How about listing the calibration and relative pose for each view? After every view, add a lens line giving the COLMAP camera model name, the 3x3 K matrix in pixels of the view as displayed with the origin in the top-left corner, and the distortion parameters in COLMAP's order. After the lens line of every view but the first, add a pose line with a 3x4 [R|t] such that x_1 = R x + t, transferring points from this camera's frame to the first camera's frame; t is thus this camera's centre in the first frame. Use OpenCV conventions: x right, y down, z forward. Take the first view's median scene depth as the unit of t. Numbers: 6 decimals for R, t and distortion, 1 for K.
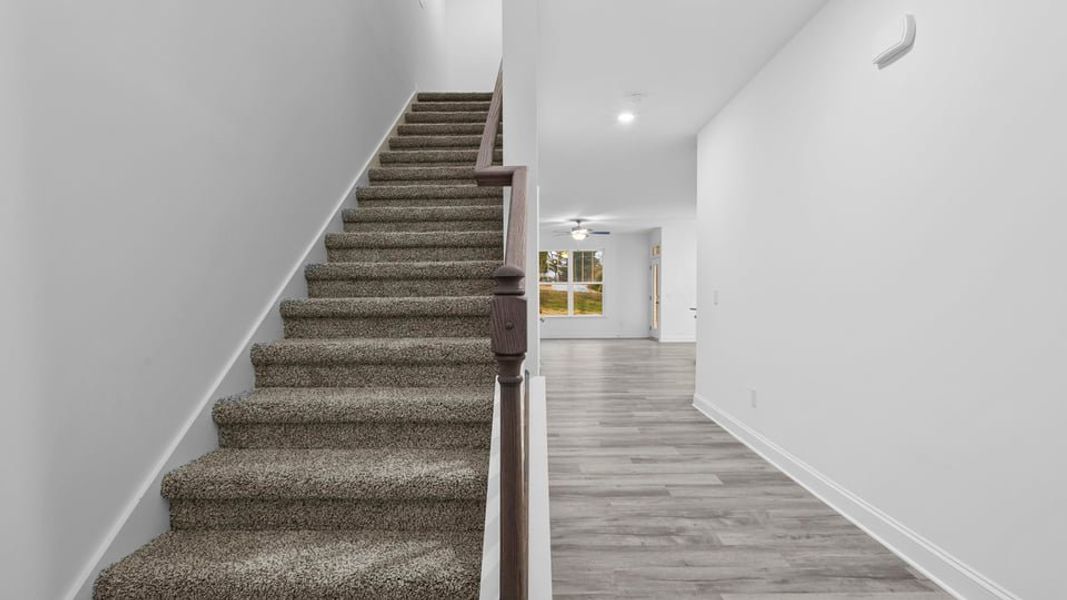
lens RADIAL K [[491.5, 0, 537.0], [0, 491.5, 317.9], [0, 0, 1]] dist [-0.001073, -0.000048]
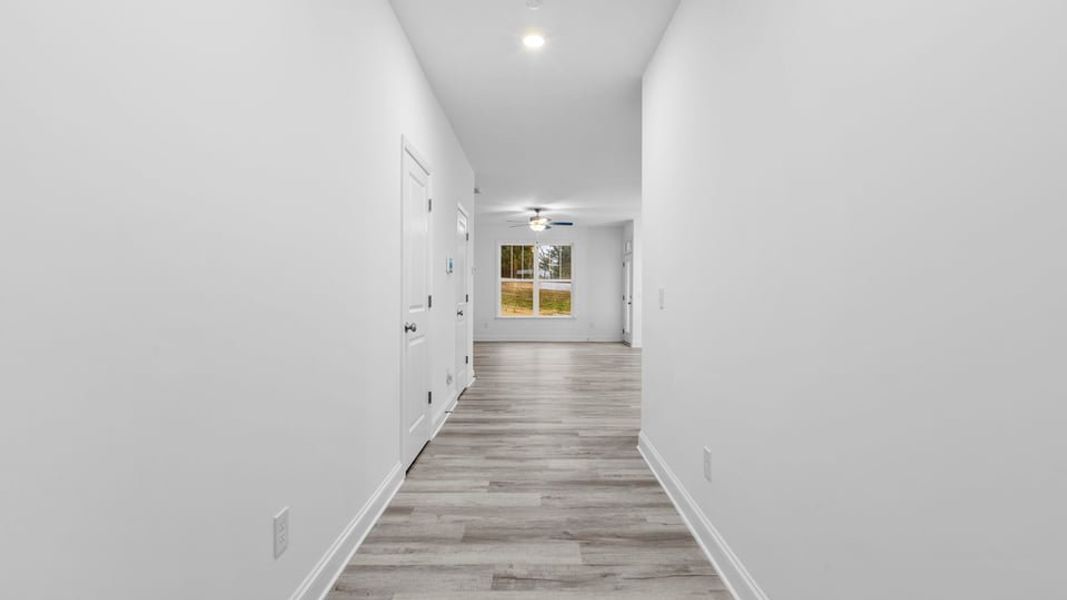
lens RADIAL K [[481.7, 0, 538.8], [0, 481.7, 297.9], [0, 0, 1]] dist [-0.001007, -0.000080]
pose [[0.999883, 0.010012, 0.011555, 0.079754], [-0.009575, 0.999259, -0.037273, -0.007109], [-0.011920, 0.037158, 0.999238, 0.142456]]
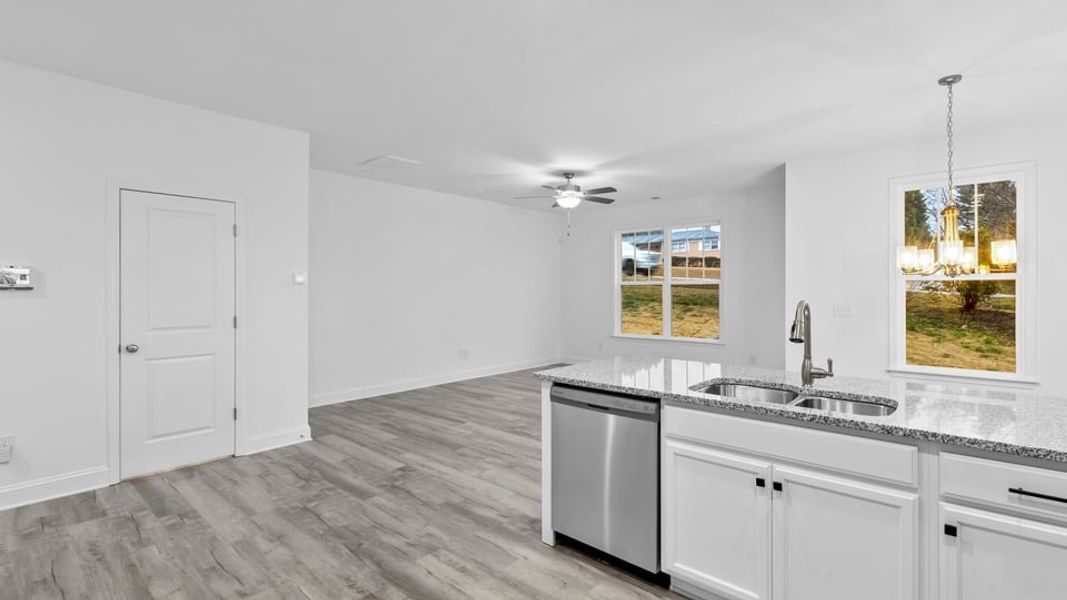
lens RADIAL K [[483.0, 0, 538.6], [0, 483.0, 290.5], [0, 0, 1]] dist [0.001101, 0.000078]
pose [[0.750937, -0.002542, -0.660369, 0.427915], [-0.028982, 0.998902, -0.036803, -0.044965], [0.659737, 0.046776, 0.750039, 0.579720]]
